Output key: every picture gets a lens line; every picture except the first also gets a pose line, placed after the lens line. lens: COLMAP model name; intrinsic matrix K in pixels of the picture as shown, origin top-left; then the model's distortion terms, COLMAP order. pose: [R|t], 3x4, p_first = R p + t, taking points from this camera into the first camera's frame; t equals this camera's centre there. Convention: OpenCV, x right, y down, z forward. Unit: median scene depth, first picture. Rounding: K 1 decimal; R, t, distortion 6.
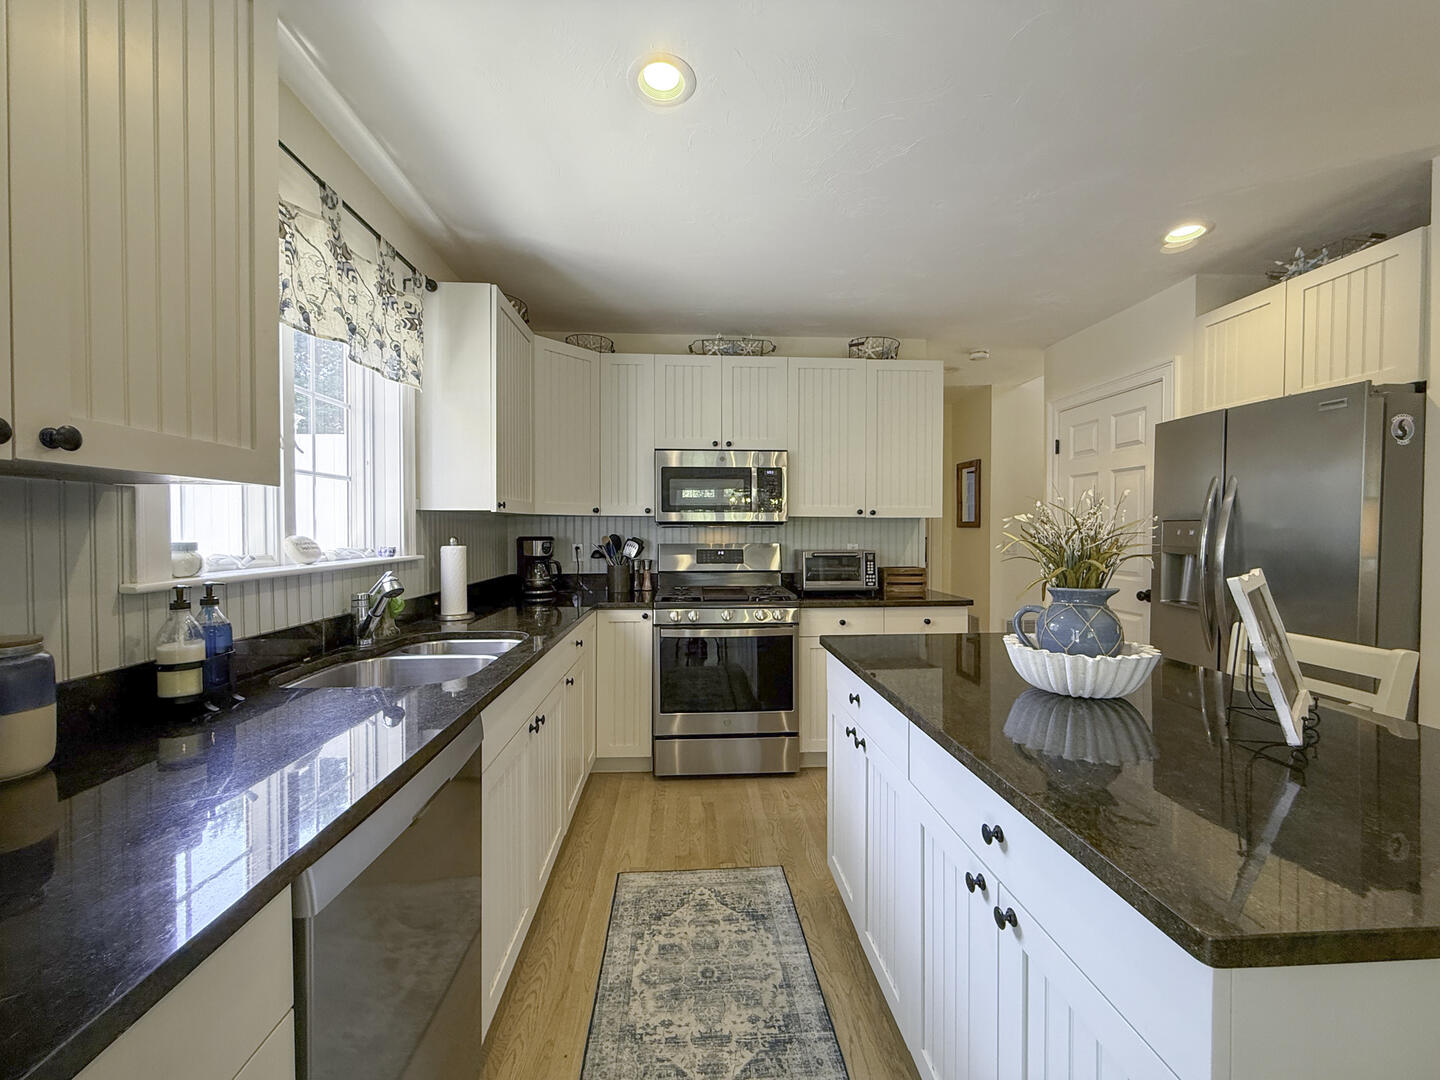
lens RADIAL K [[593.7, 0, 735.7], [0, 593.7, 538.0], [0, 0, 1]] dist [-0.000896, 0.000128]
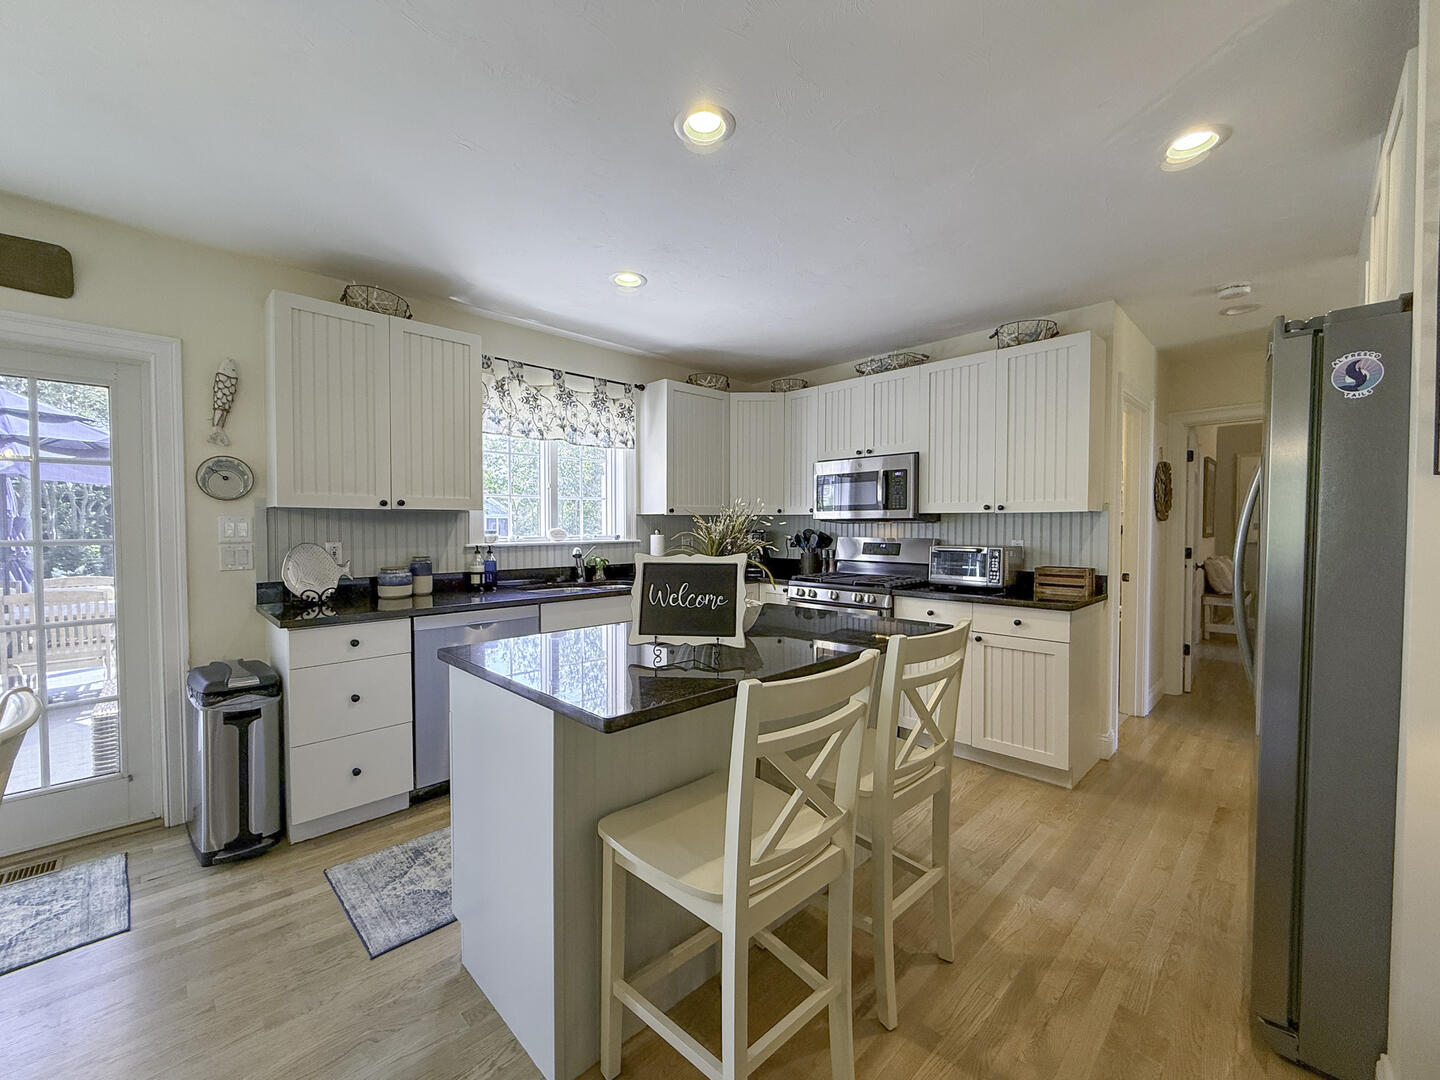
lens RADIAL K [[593.7, 0, 704.7], [0, 593.7, 543.3], [0, 0, 1]] dist [-0.000896, 0.000128]
pose [[0.634932, 0.024539, -0.772178, 0.775463], [-0.010543, 0.999678, 0.023100, -0.002751], [0.772496, -0.006526, 0.634986, 0.013021]]
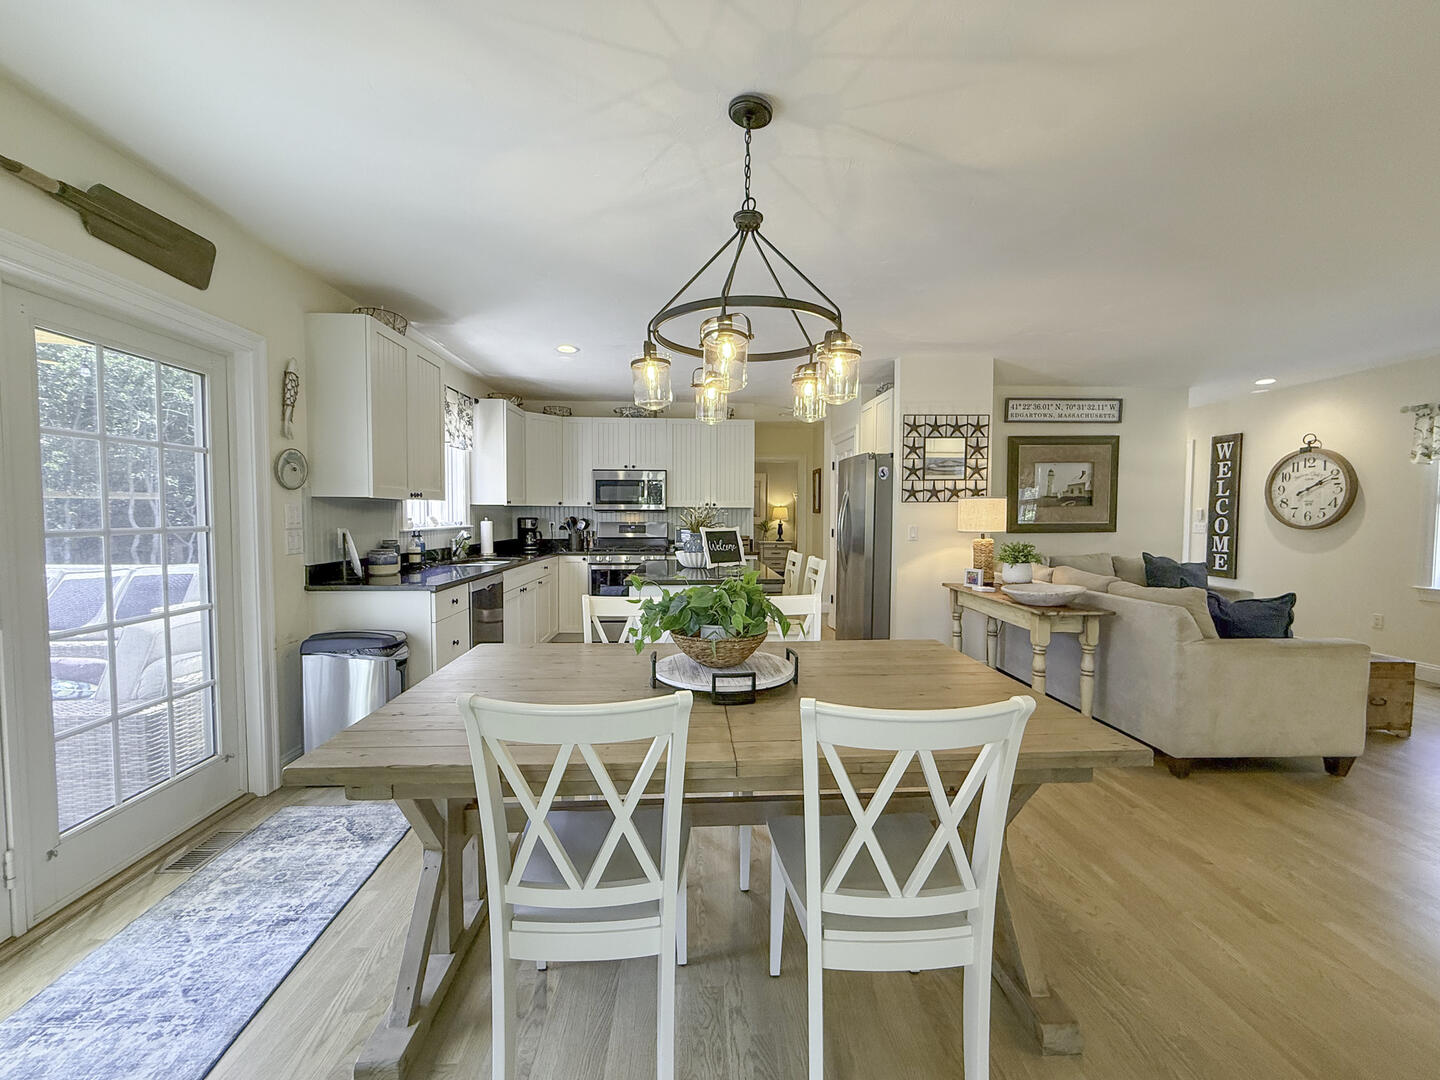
lens RADIAL K [[593.7, 0, 735.0], [0, 593.7, 541.0], [0, 0, 1]] dist [-0.000896, 0.000128]
pose [[0.999920, 0.003874, -0.012000, 0.365509], [-0.003503, 0.999519, 0.030815, 0.012438], [0.012114, -0.030771, 0.999453, -0.928751]]
